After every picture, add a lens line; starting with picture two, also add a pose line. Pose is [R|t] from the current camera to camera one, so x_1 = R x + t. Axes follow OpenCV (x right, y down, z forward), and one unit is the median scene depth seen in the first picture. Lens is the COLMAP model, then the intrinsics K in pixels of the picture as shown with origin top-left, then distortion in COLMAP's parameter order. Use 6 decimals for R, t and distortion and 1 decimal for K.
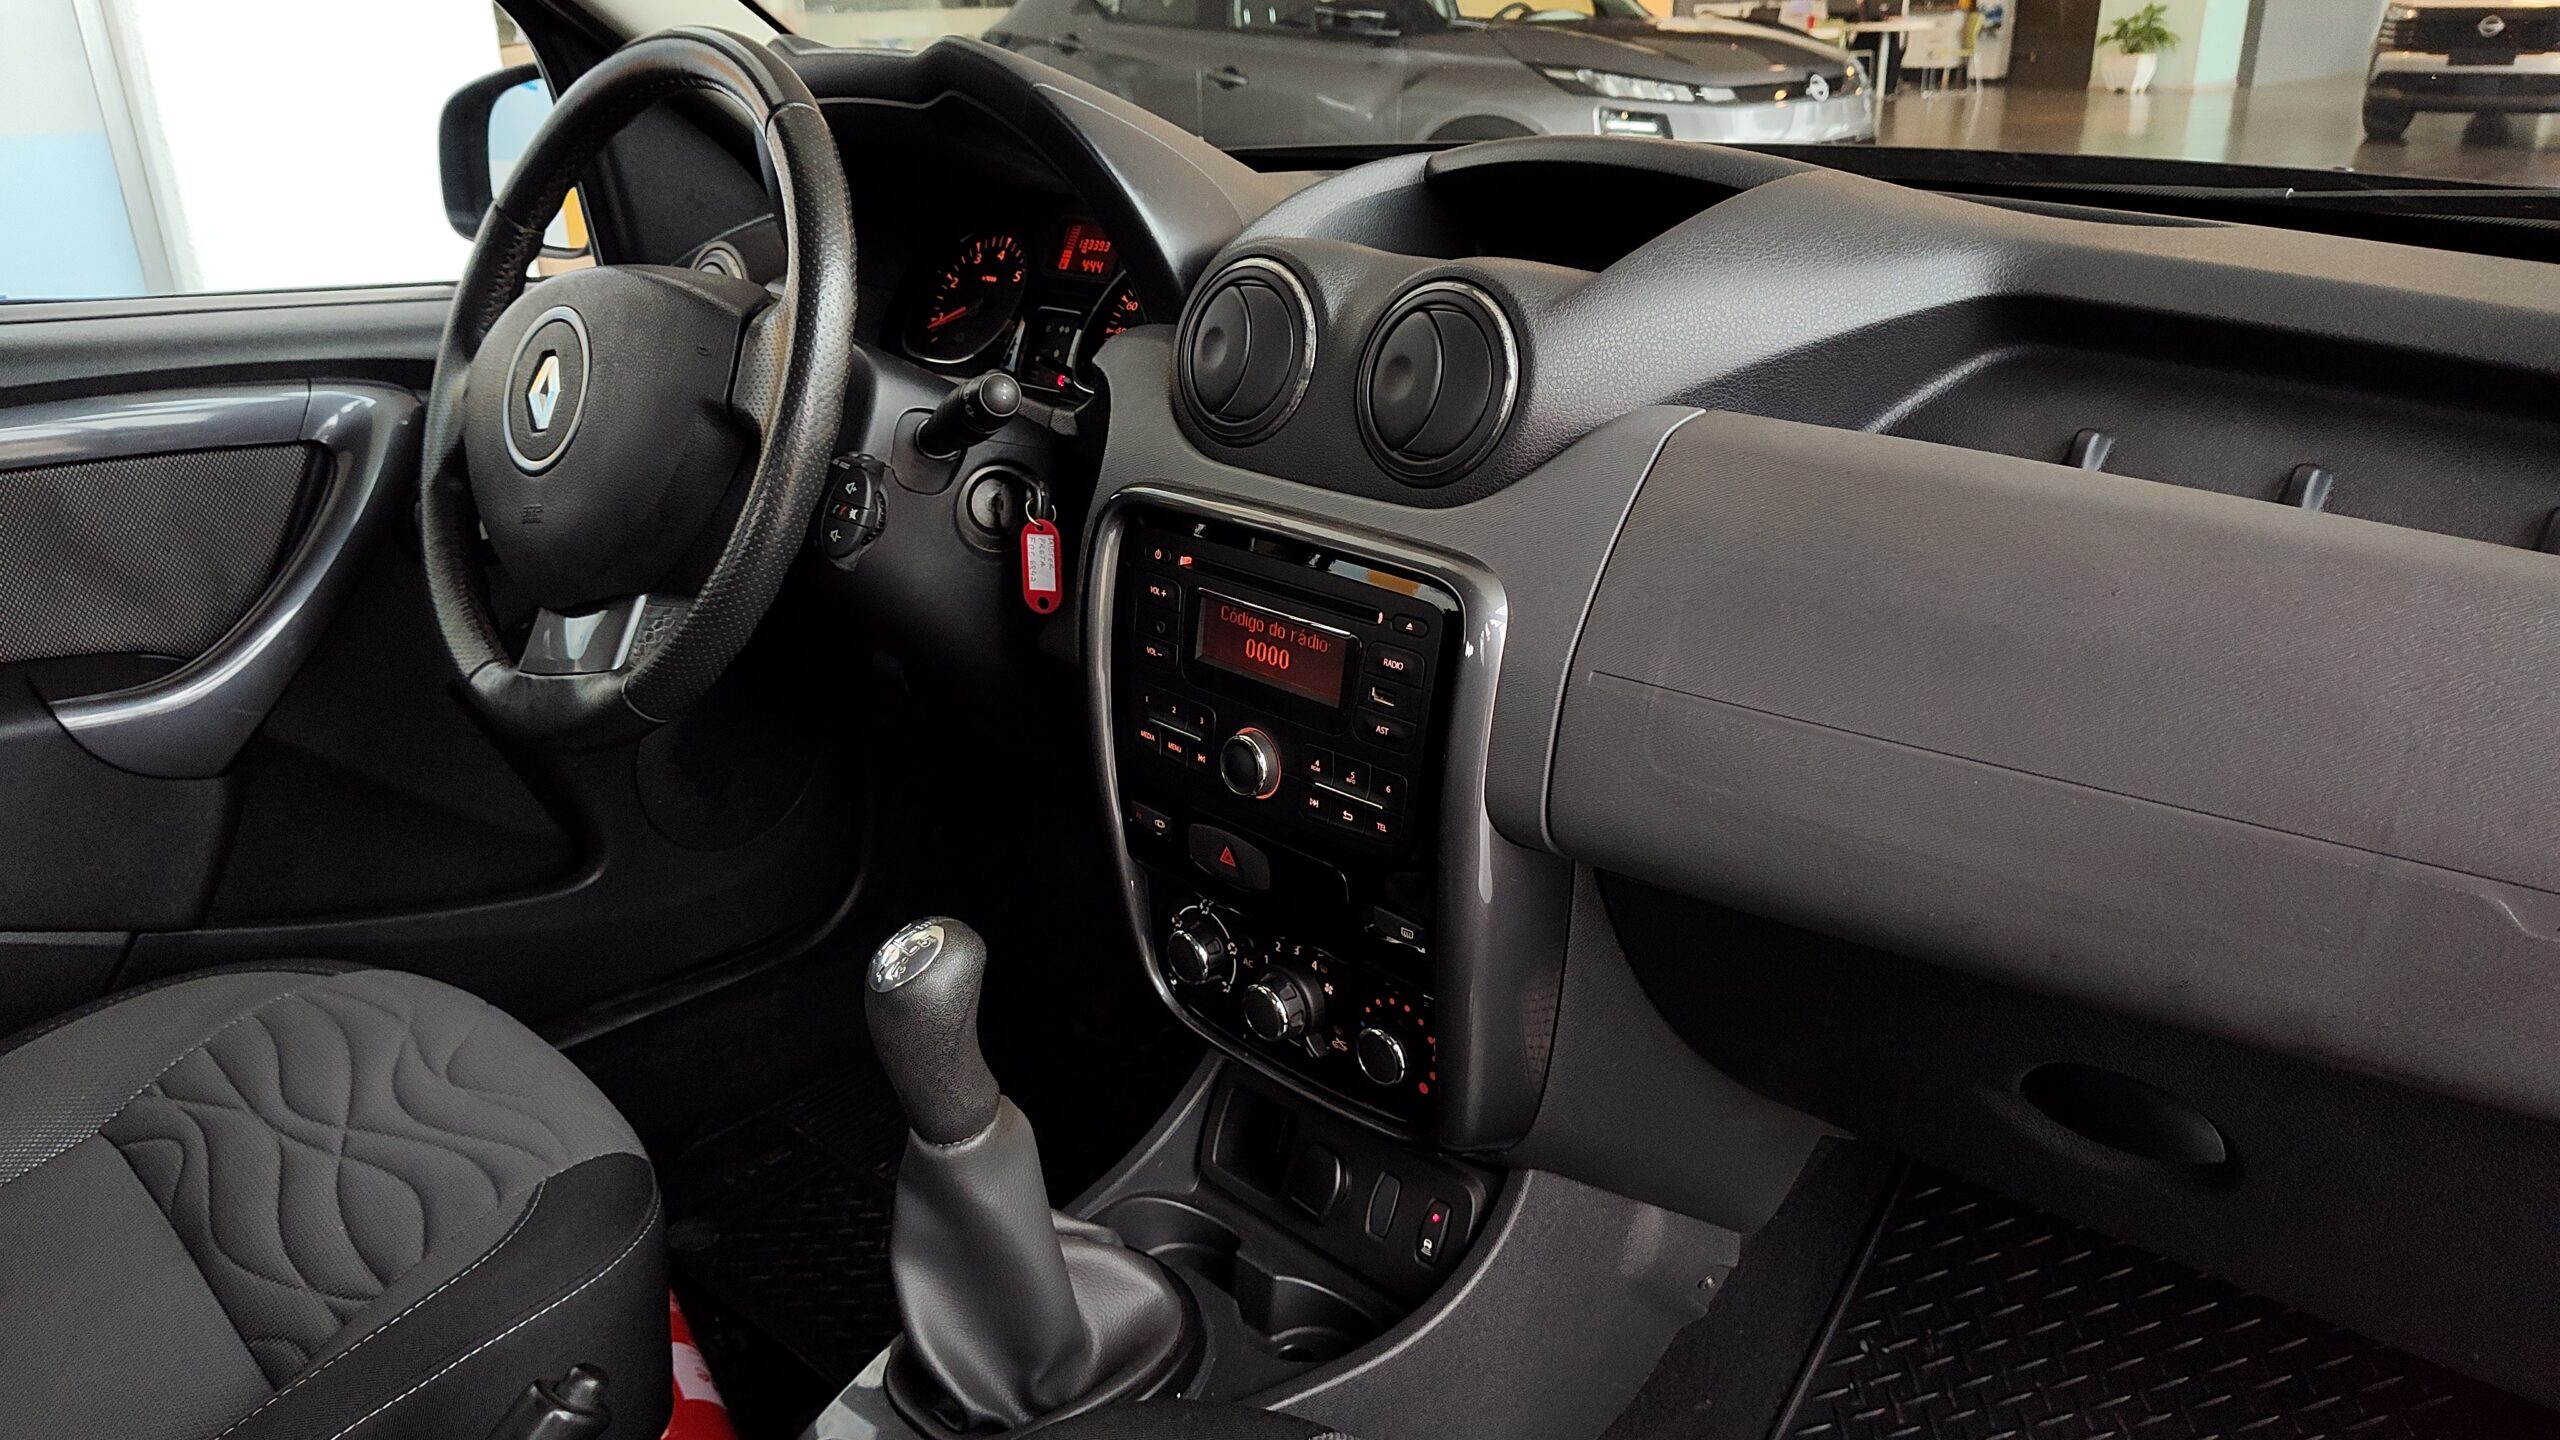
lens RADIAL K [[1794.6, 0, 1273.8], [0, 1794.6, 712.9], [0, 0, 1]] dist [0.057346, -0.000272]
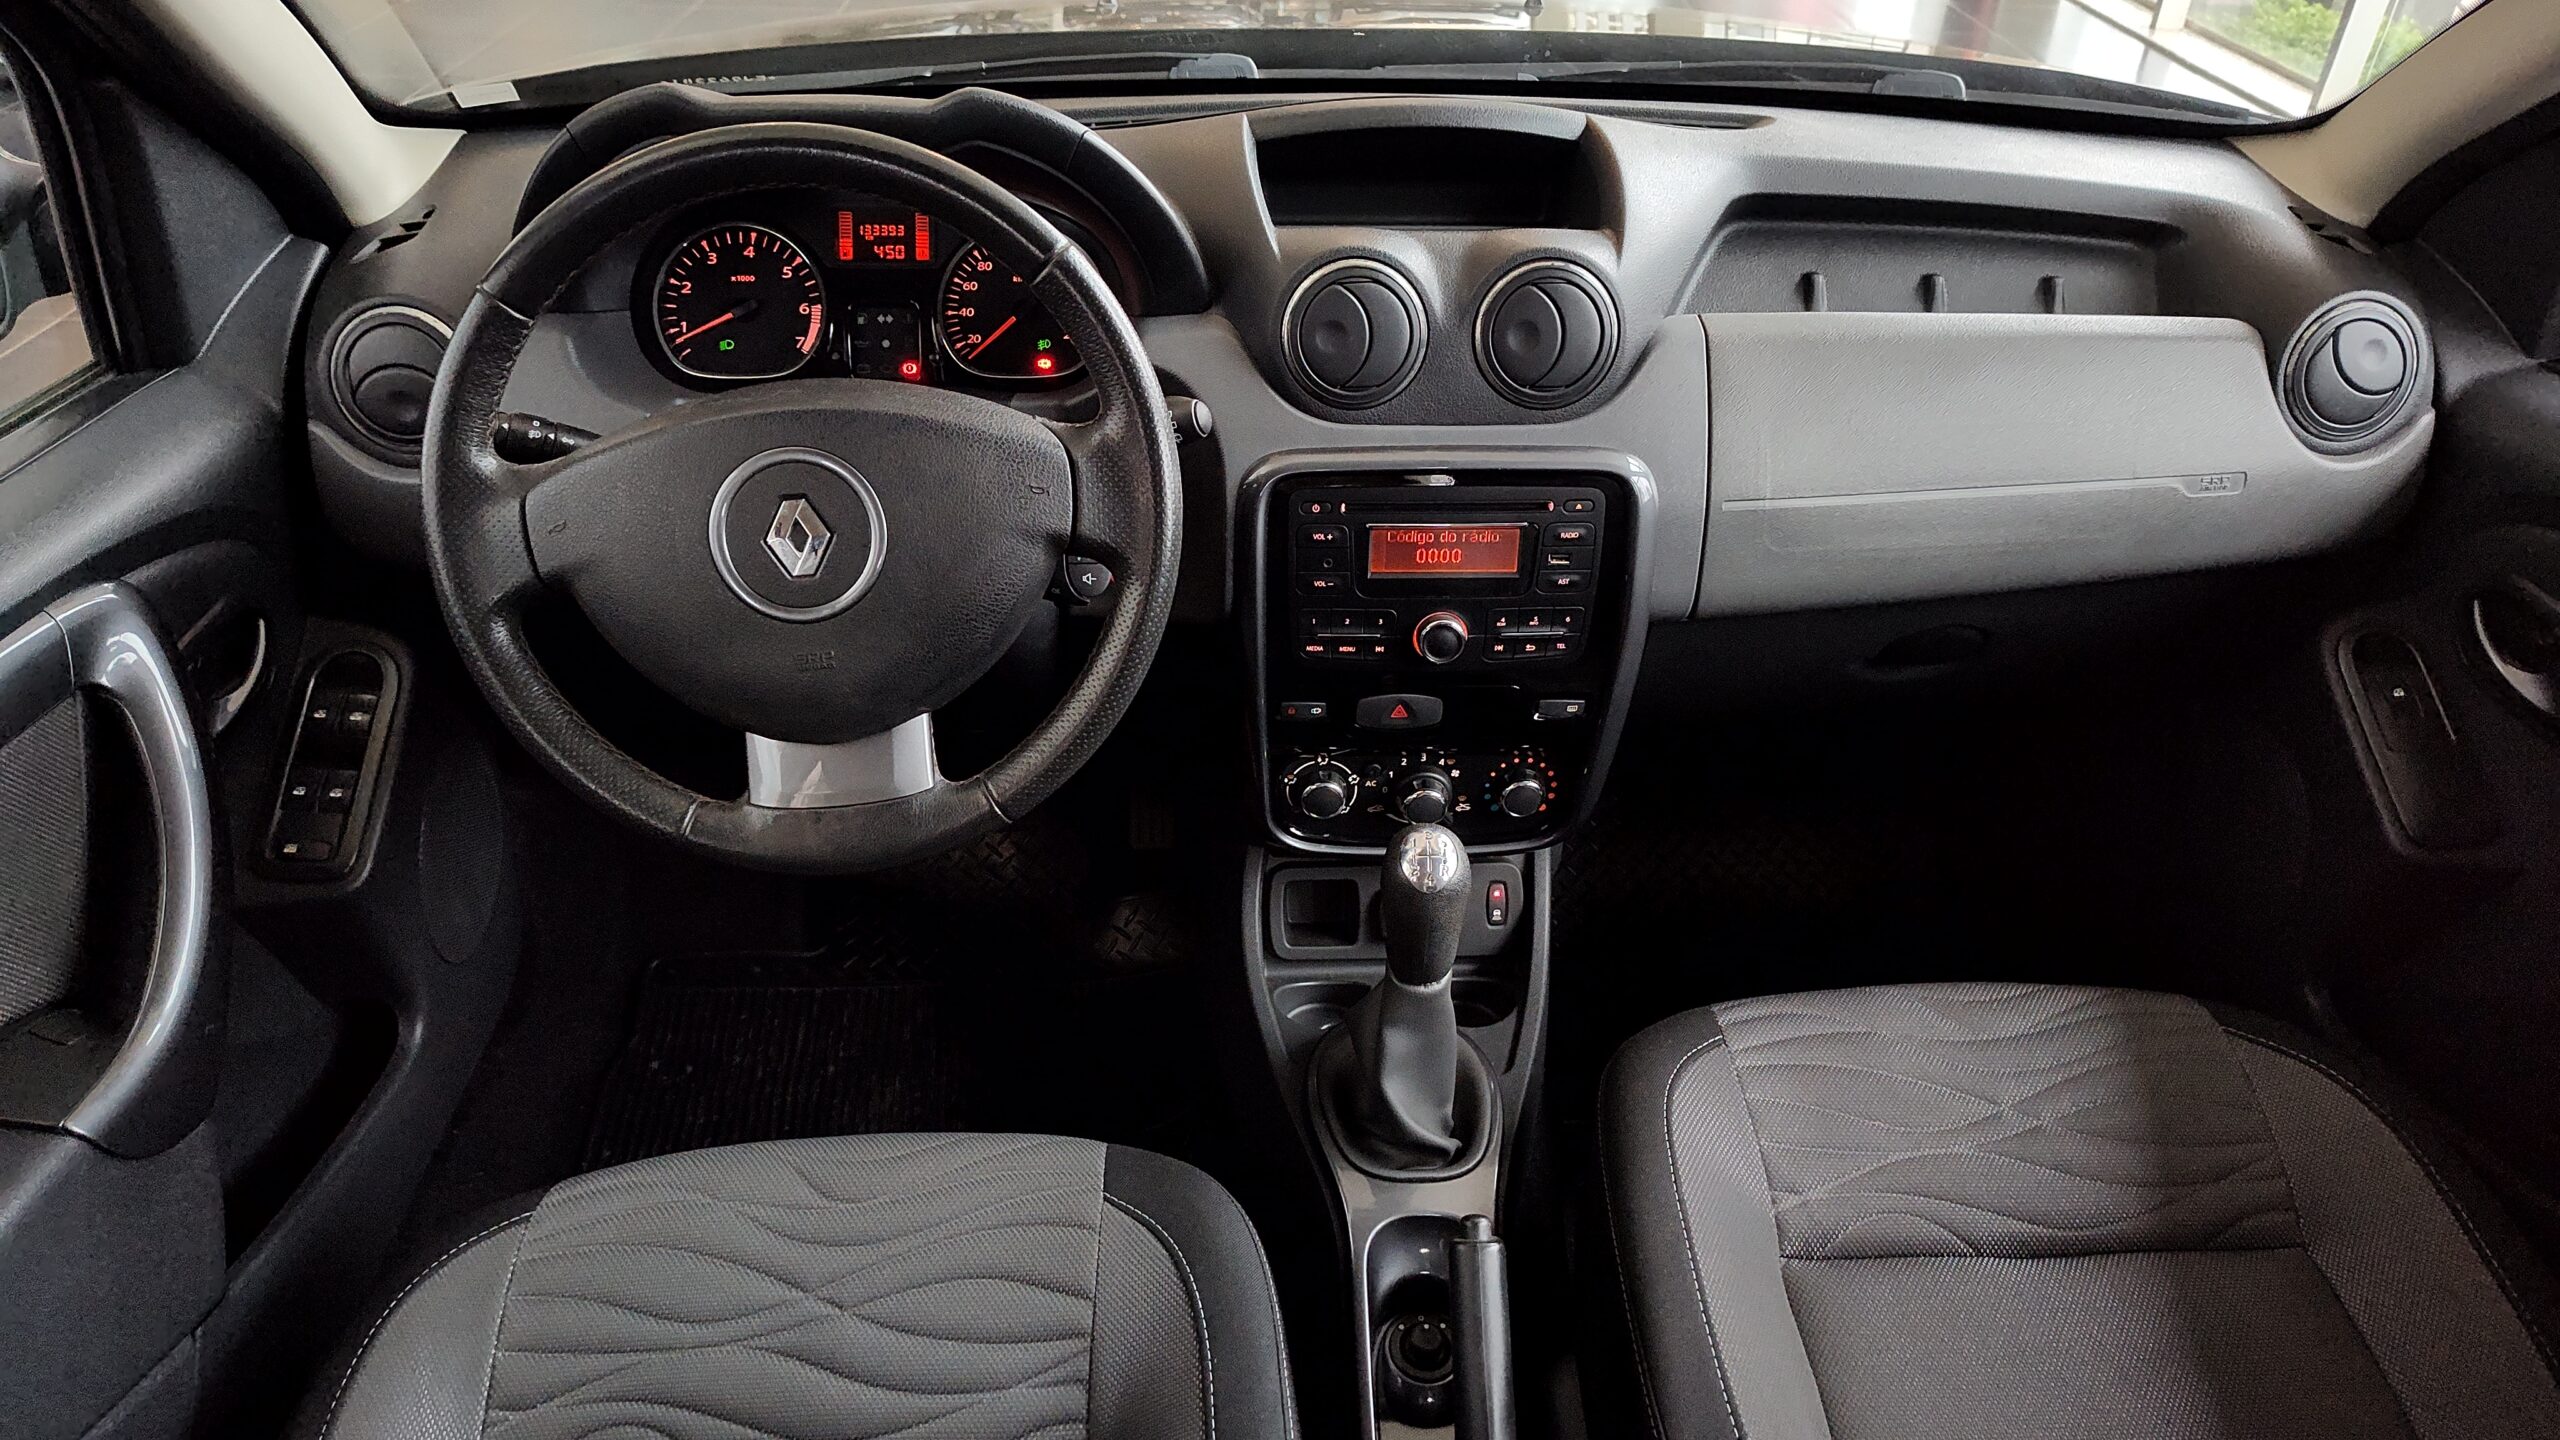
lens RADIAL K [[1794.6, 0, 1273.8], [0, 1794.6, 712.9], [0, 0, 1]] dist [0.057346, -0.000272]
pose [[0.661872, -0.378562, 0.647005, -0.928155], [0.243080, 0.924864, 0.292471, -0.323094], [-0.709110, -0.036304, 0.704163, 0.134187]]
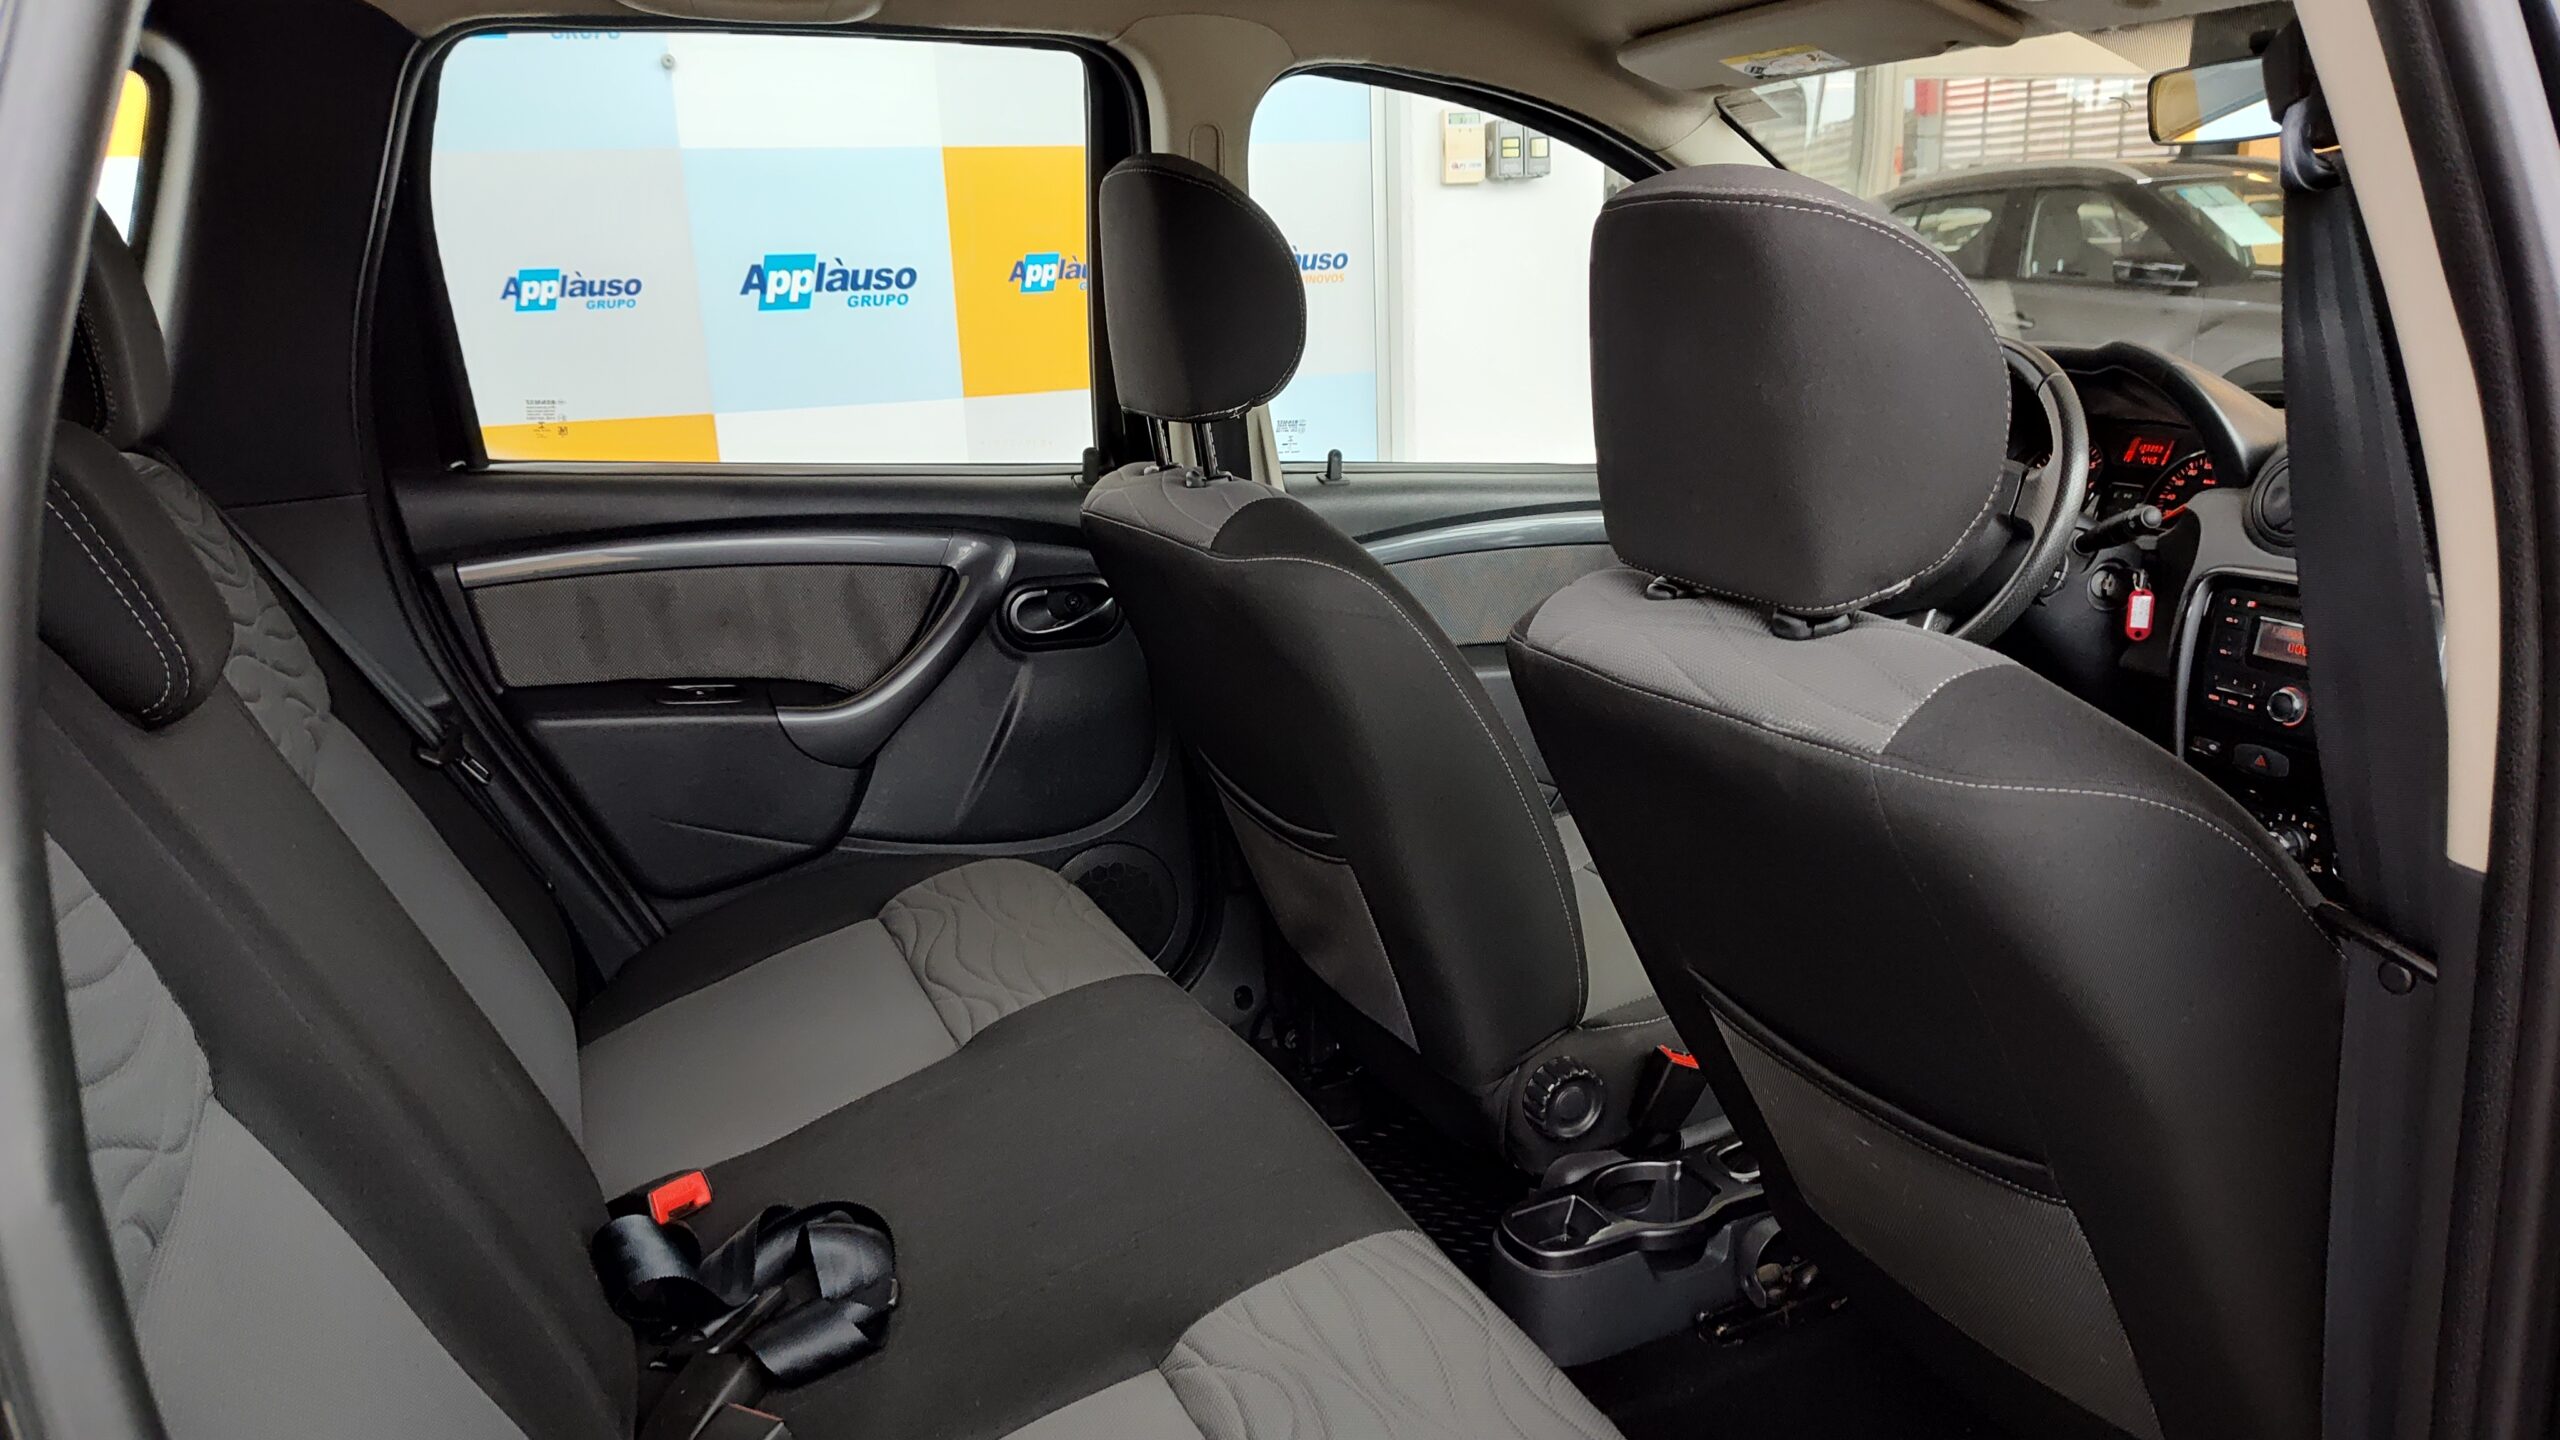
lens RADIAL K [[1795.3, 0, 1279.1], [0, 1795.3, 774.4], [0, 0, 1]] dist [-0.001640, -0.000722]
pose [[0.934220, 0.086512, -0.346047, -0.332740], [-0.115758, 0.991167, -0.064718, 0.332945], [0.337392, 0.100518, 0.935982, -1.109508]]
